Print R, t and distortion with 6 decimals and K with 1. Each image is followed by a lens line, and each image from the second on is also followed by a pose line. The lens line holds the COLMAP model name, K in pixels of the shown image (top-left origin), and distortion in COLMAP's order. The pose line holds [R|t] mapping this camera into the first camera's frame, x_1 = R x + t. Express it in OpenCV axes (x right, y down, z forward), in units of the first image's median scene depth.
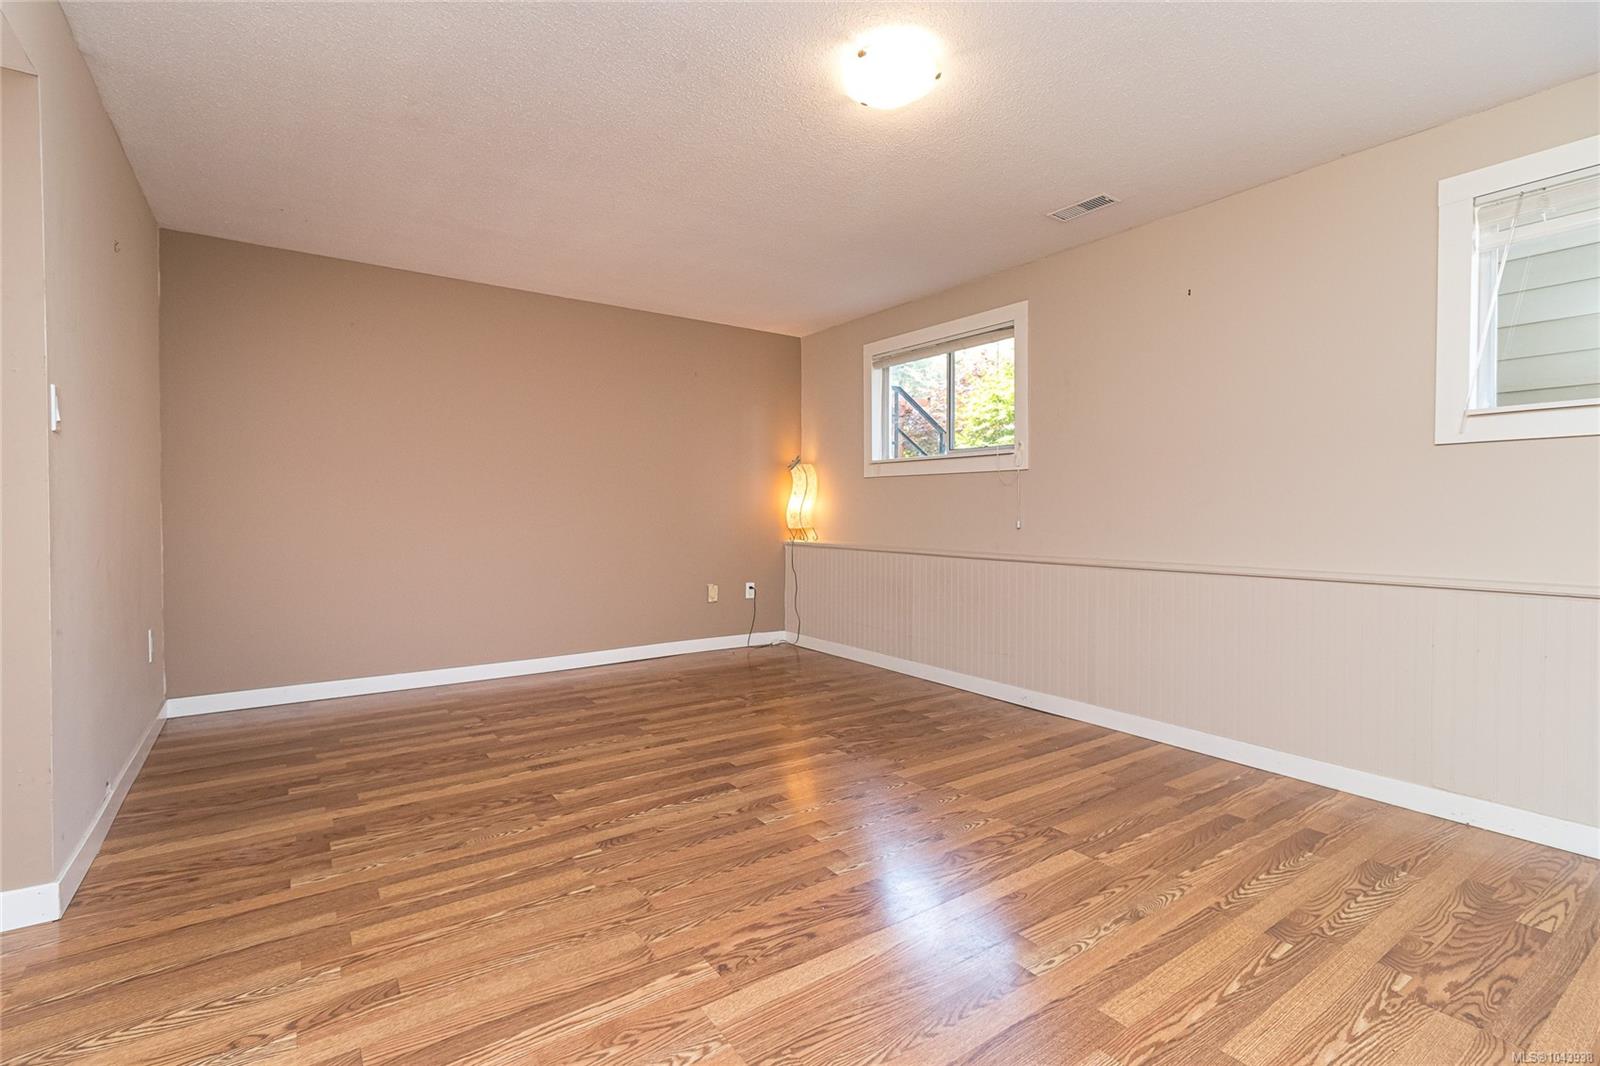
lens RADIAL K [[737.1, 0, 789.3], [0, 737.1, 530.0], [0, 0, 1]] dist [0.002219, 0.001469]
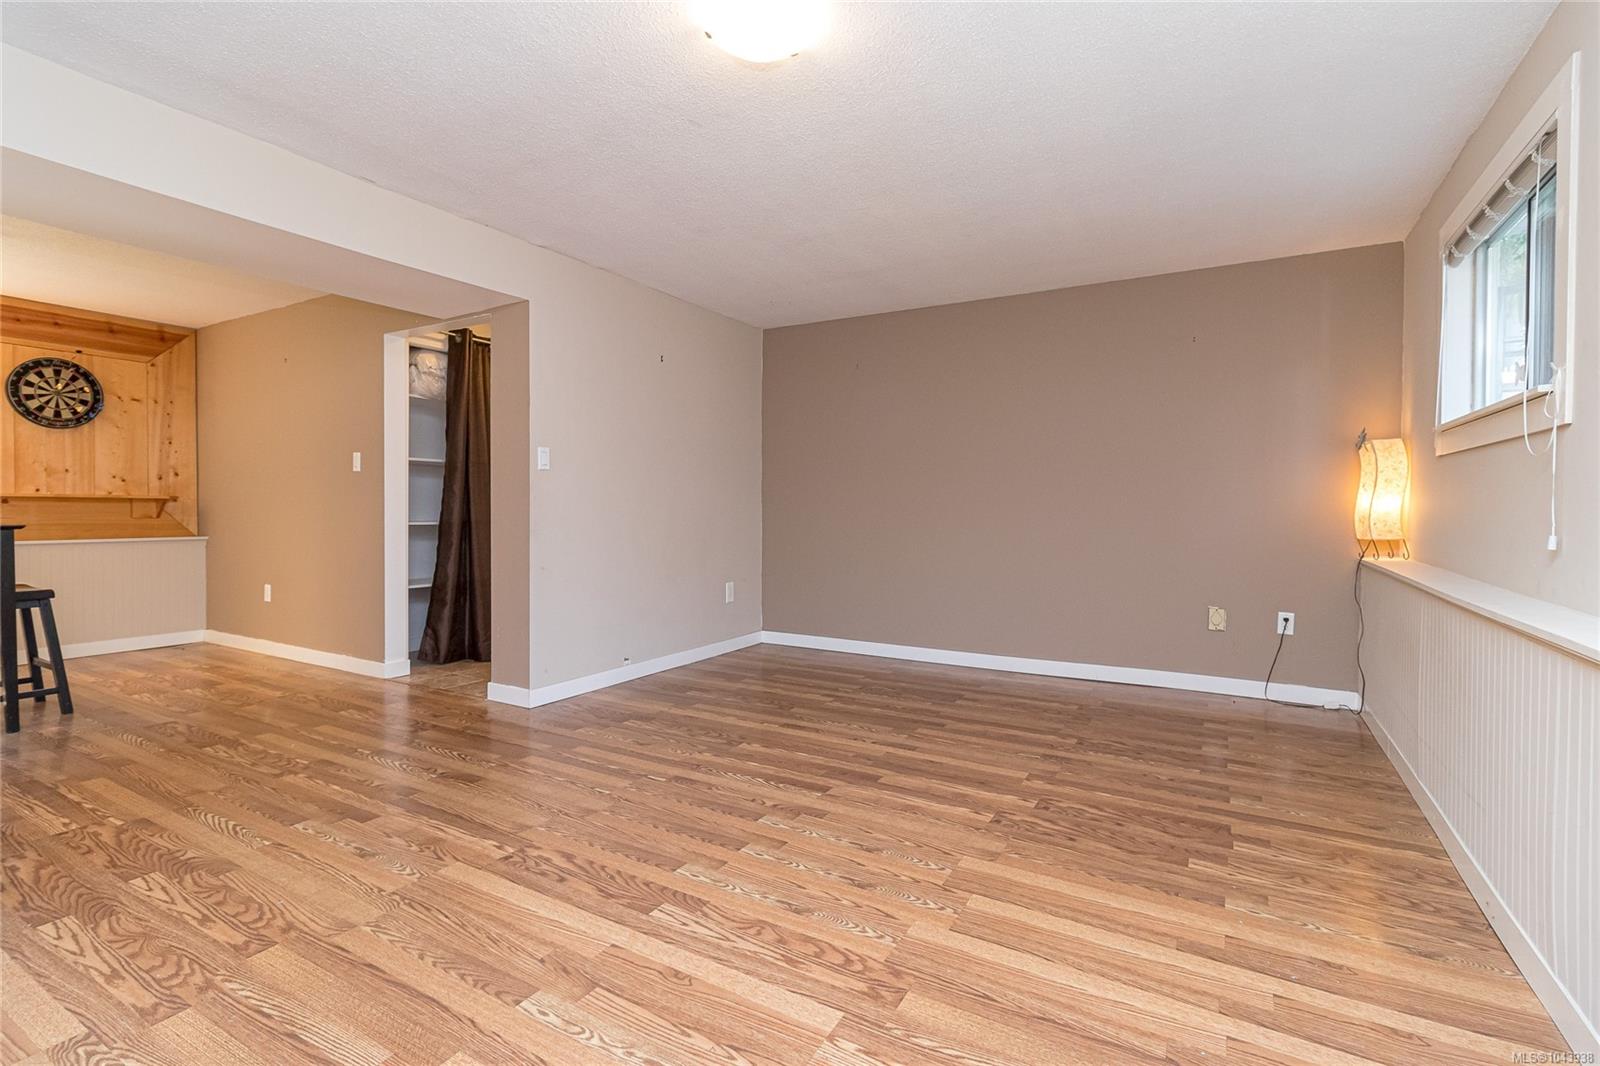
lens RADIAL K [[737.1, 0, 798.4], [0, 737.1, 518.8], [0, 0, 1]] dist [0.002219, 0.001469]
pose [[0.423842, 0.013679, -0.905633, 0.810544], [-0.029554, 0.999562, 0.001266, -0.012799], [0.905254, 0.026228, 0.424061, 0.559992]]
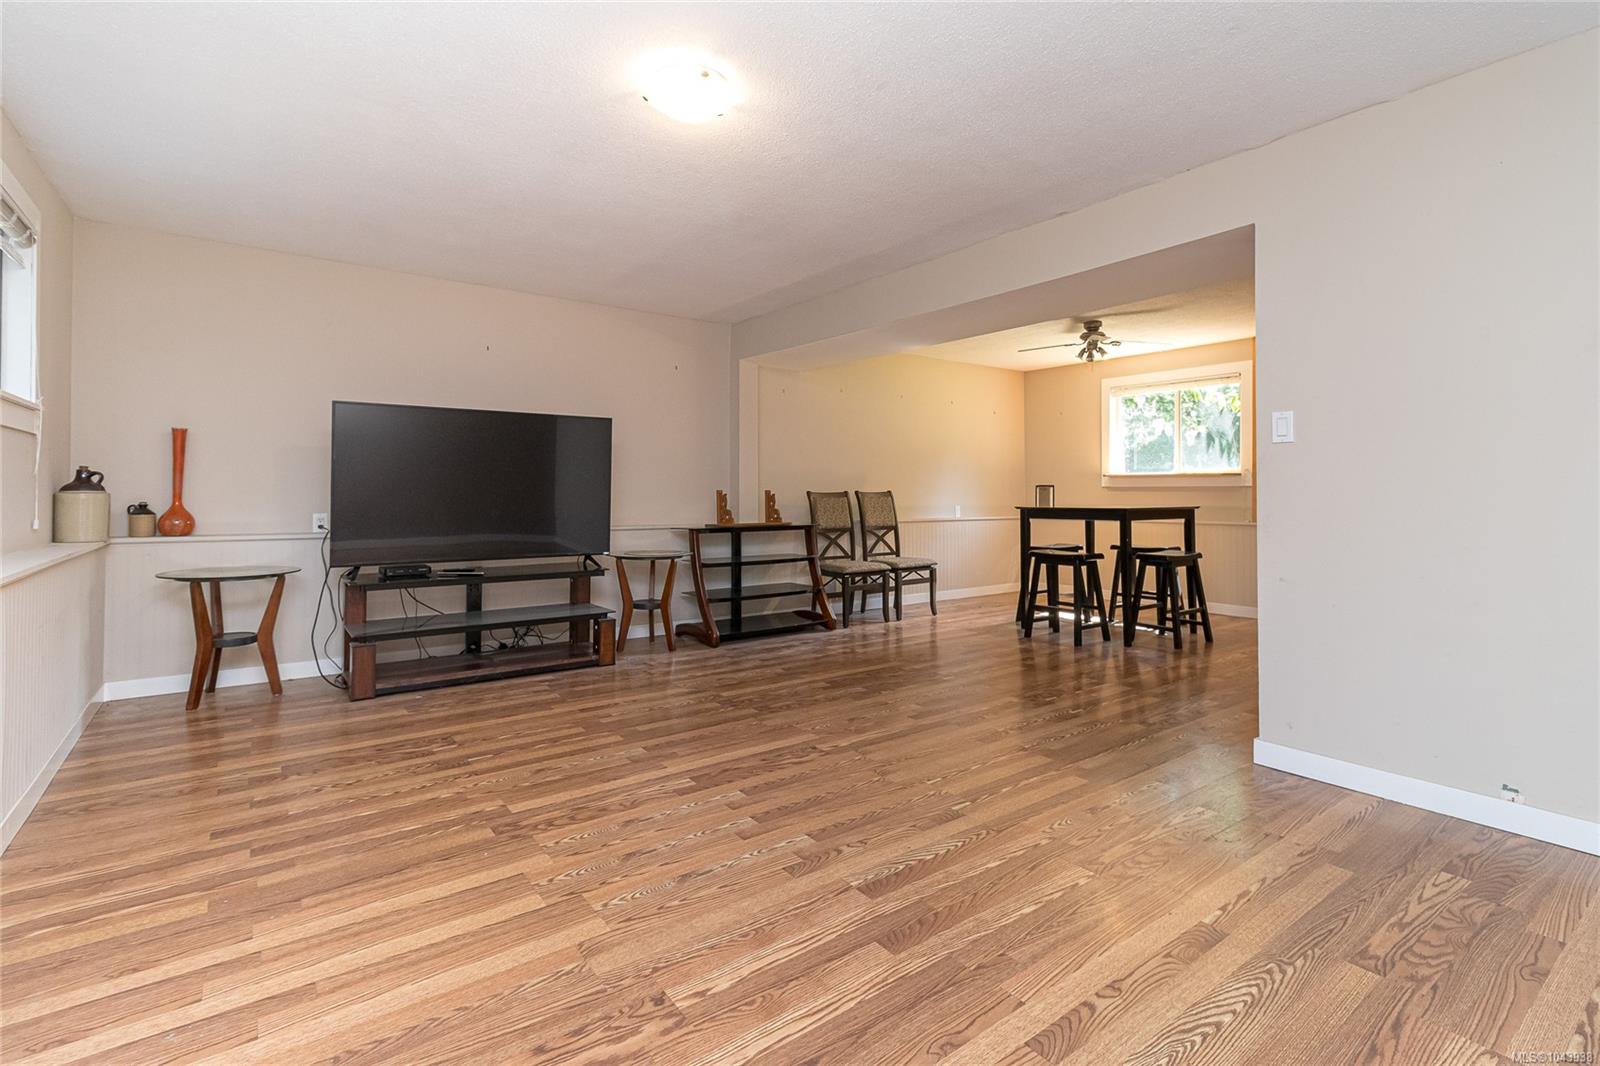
lens RADIAL K [[737.1, 0, 803.2], [0, 737.1, 502.9], [0, 0, 1]] dist [0.002219, 0.001469]
pose [[-0.998994, -0.003393, -0.044717, 0.011745], [-0.005266, 0.999110, 0.041841, -0.048922], [0.044535, 0.042034, -0.998123, 1.728399]]
